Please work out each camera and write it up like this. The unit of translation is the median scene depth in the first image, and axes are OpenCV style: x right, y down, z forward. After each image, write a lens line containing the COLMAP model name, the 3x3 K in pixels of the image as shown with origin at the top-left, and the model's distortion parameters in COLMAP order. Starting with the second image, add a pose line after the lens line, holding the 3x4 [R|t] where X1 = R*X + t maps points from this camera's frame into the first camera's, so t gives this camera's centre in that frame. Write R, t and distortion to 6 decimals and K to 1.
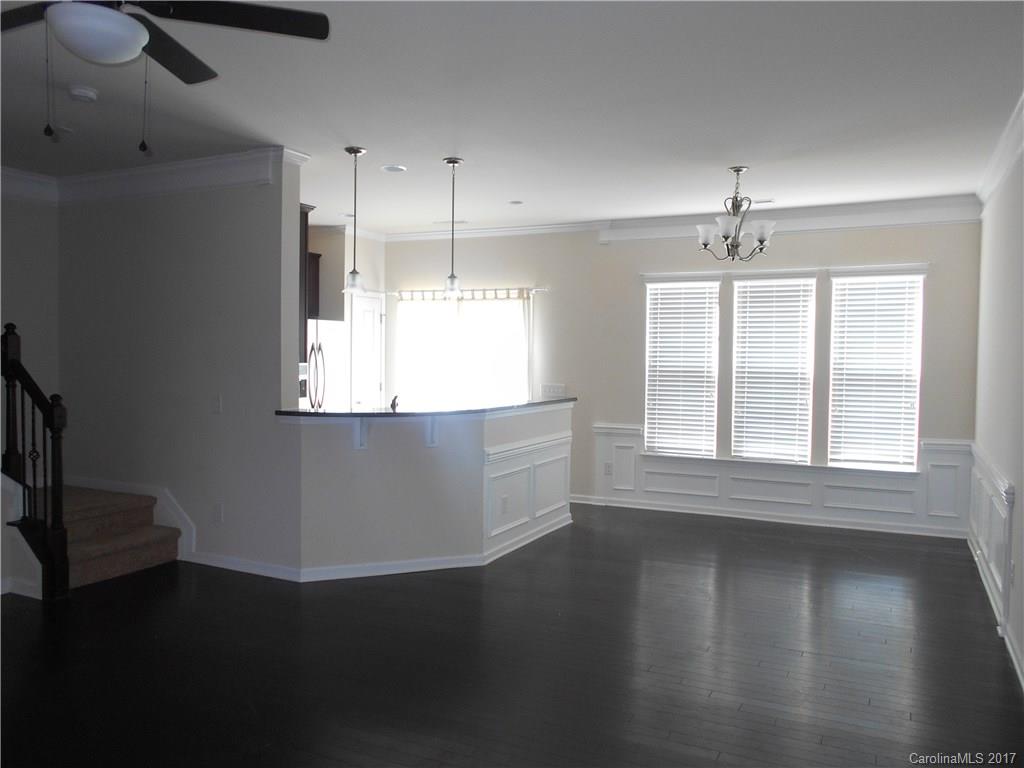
lens RADIAL K [[818.7, 0, 462.0], [0, 818.7, 384.0], [0, 0, 1]] dist [-0.031436, 0.068703]
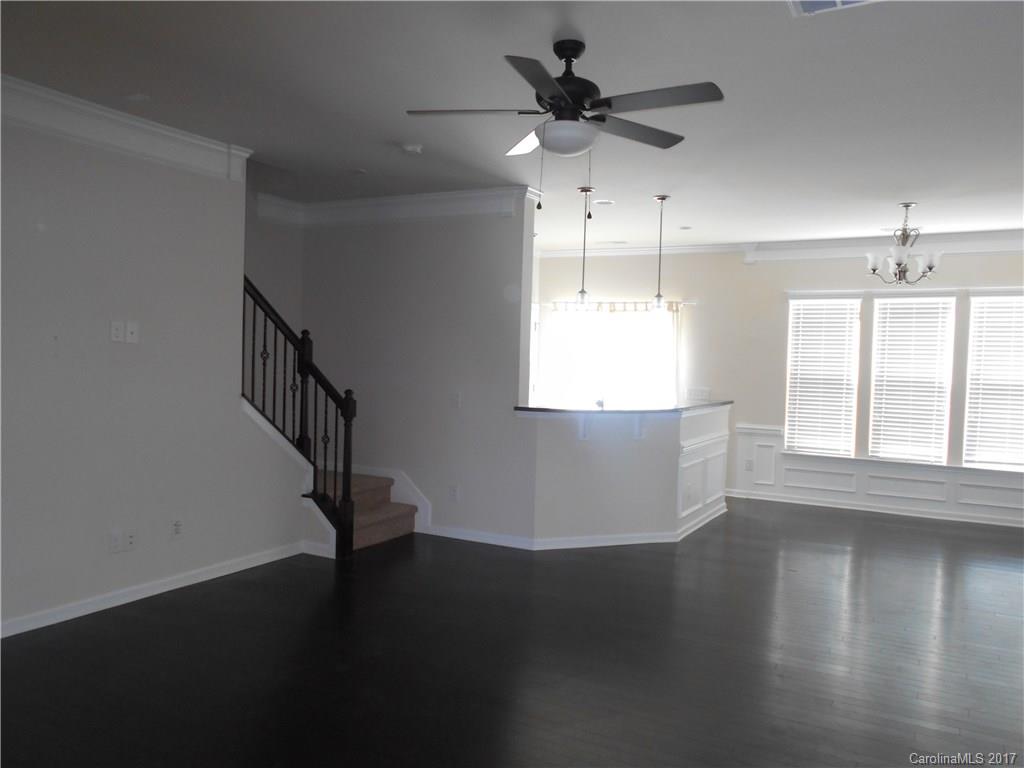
lens RADIAL K [[818.7, 0, 450.3], [0, 818.7, 384.2], [0, 0, 1]] dist [-0.031436, 0.068703]
pose [[0.998894, 0.017810, -0.043526, -0.205374], [-0.017900, 0.999838, -0.001681, 0.002980], [0.043489, 0.002458, 0.999051, -0.146027]]
